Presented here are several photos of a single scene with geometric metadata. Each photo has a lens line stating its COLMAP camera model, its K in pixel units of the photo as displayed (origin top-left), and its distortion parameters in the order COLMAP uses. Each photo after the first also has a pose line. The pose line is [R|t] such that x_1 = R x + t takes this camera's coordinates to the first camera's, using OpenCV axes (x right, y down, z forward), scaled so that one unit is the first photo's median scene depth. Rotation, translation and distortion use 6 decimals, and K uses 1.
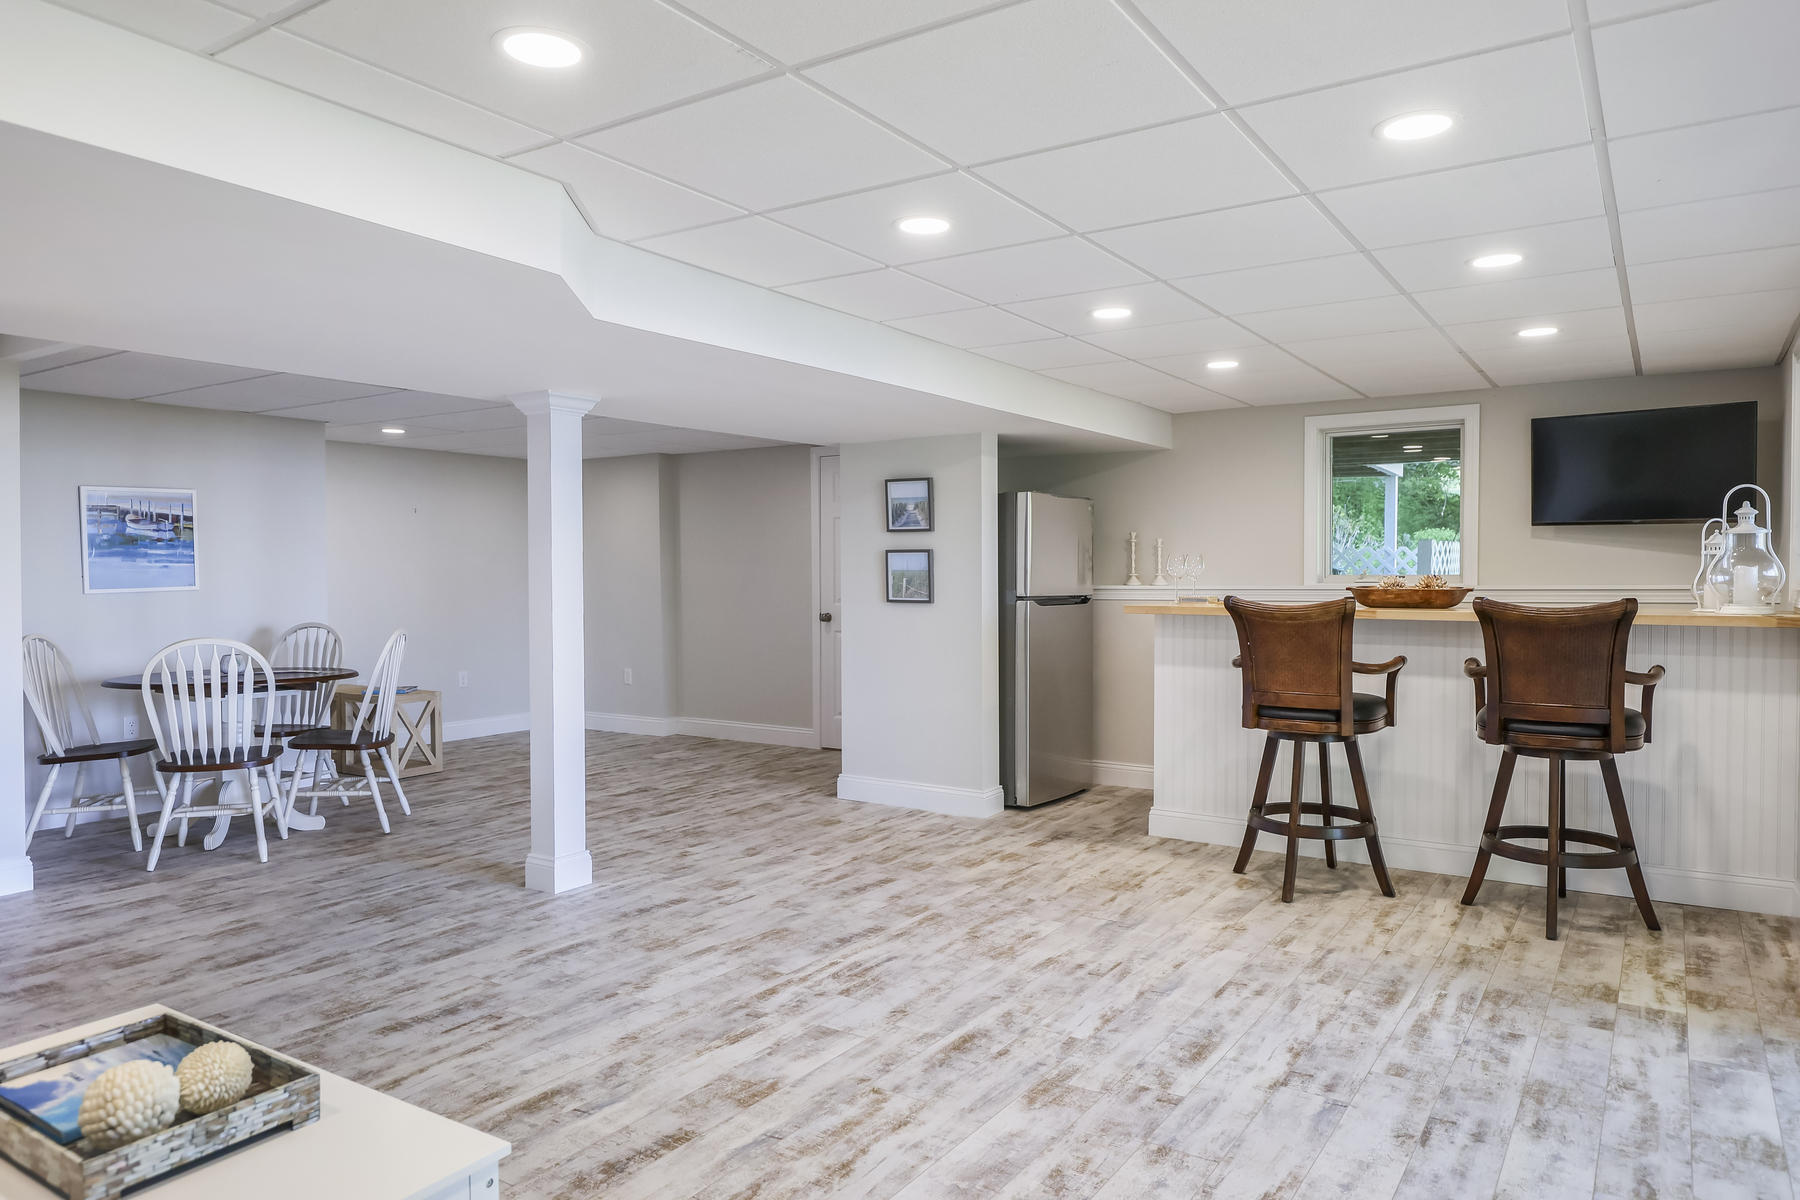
lens RADIAL K [[1169.3, 0, 901.2], [0, 1169.3, 603.7], [0, 0, 1]] dist [0.000606, 0.000104]
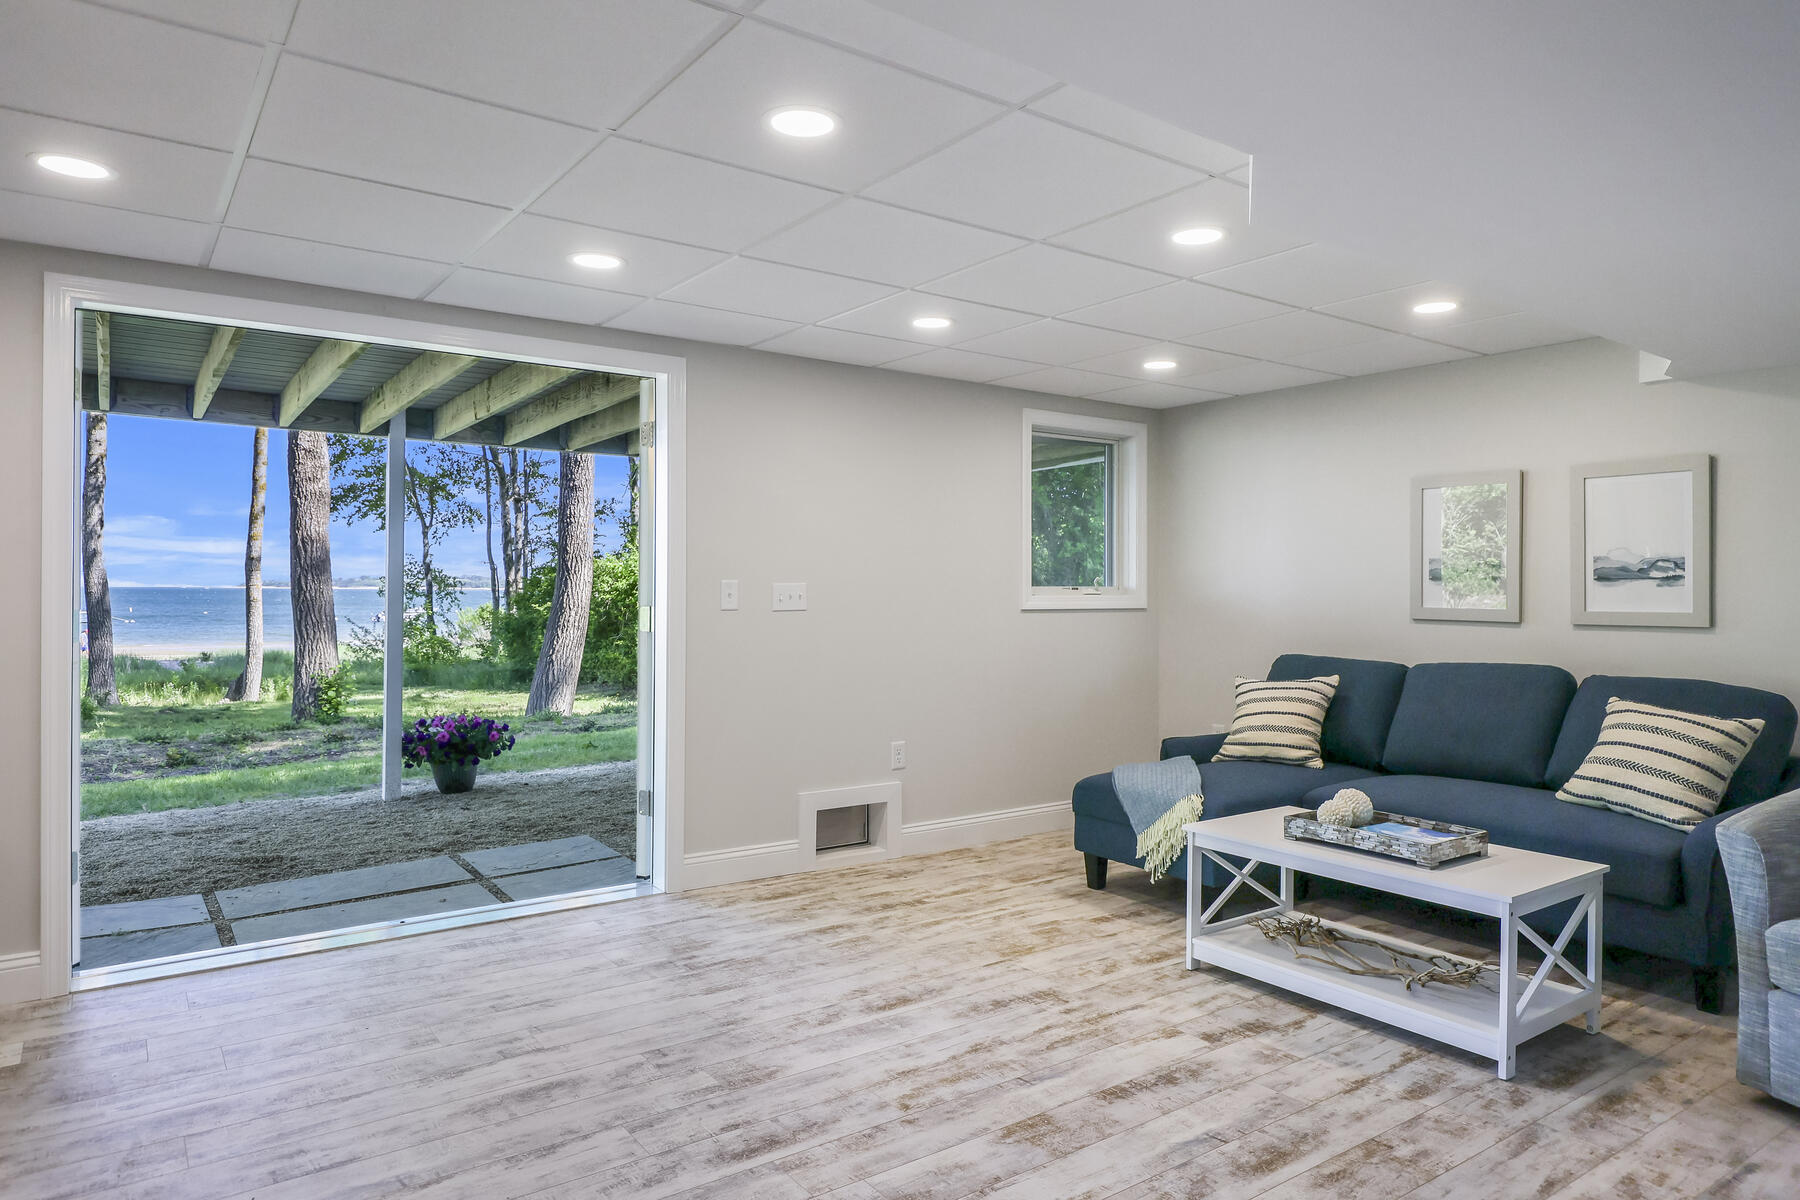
lens RADIAL K [[1110.0, 0, 898.7], [0, 1110.0, 594.6], [0, 0, 1]] dist [0.001779, 0.000547]
pose [[-0.934492, -0.002055, 0.355978, -0.343699], [0.008056, 0.999605, 0.026920, -0.024861], [-0.355893, 0.028025, -0.934106, 1.870005]]
